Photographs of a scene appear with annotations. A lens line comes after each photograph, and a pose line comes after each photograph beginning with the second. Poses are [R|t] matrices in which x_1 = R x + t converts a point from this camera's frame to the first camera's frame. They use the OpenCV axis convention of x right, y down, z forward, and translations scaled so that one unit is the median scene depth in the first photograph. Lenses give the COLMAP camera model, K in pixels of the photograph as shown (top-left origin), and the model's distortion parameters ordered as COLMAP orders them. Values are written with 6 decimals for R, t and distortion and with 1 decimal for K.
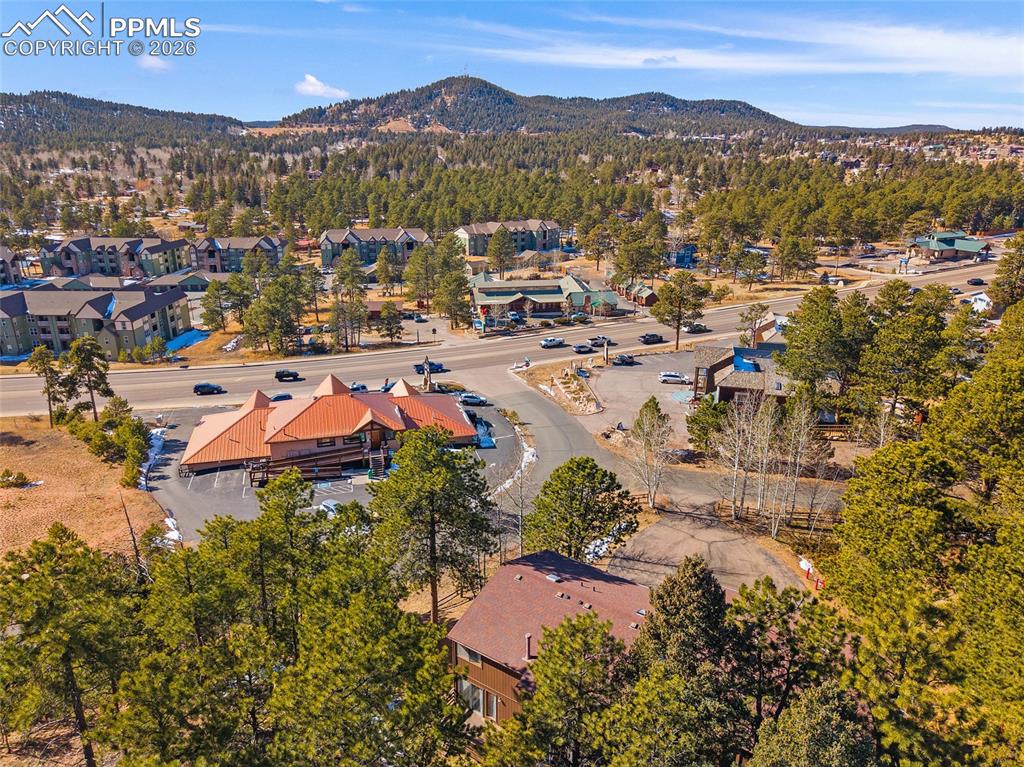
lens RADIAL K [[707.7, 0, 495.8], [0, 707.7, 381.7], [0, 0, 1]] dist [0.045316, -0.052246]
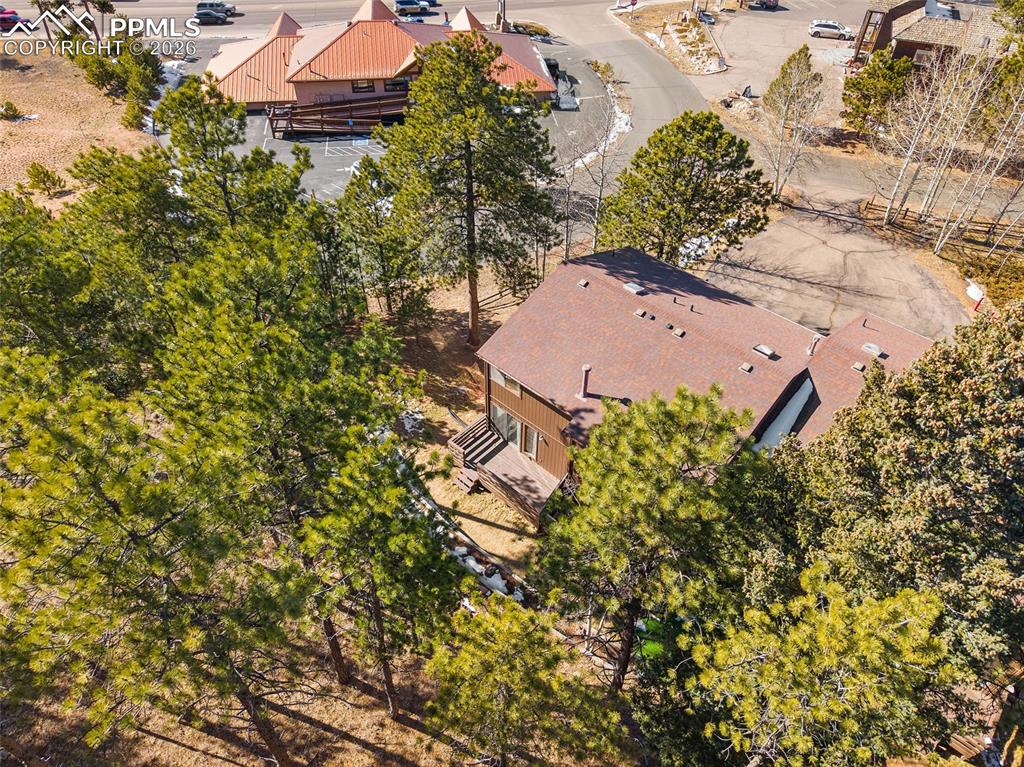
lens RADIAL K [[718.2, 0, 503.6], [0, 718.2, 384.4], [0, 0, 1]] dist [0.041089, -0.059660]
pose [[0.992148, 0.096203, -0.079925, 0.010350], [-0.053490, 0.904016, 0.424139, 0.036331], [0.113057, -0.416533, 0.902063, 0.161587]]
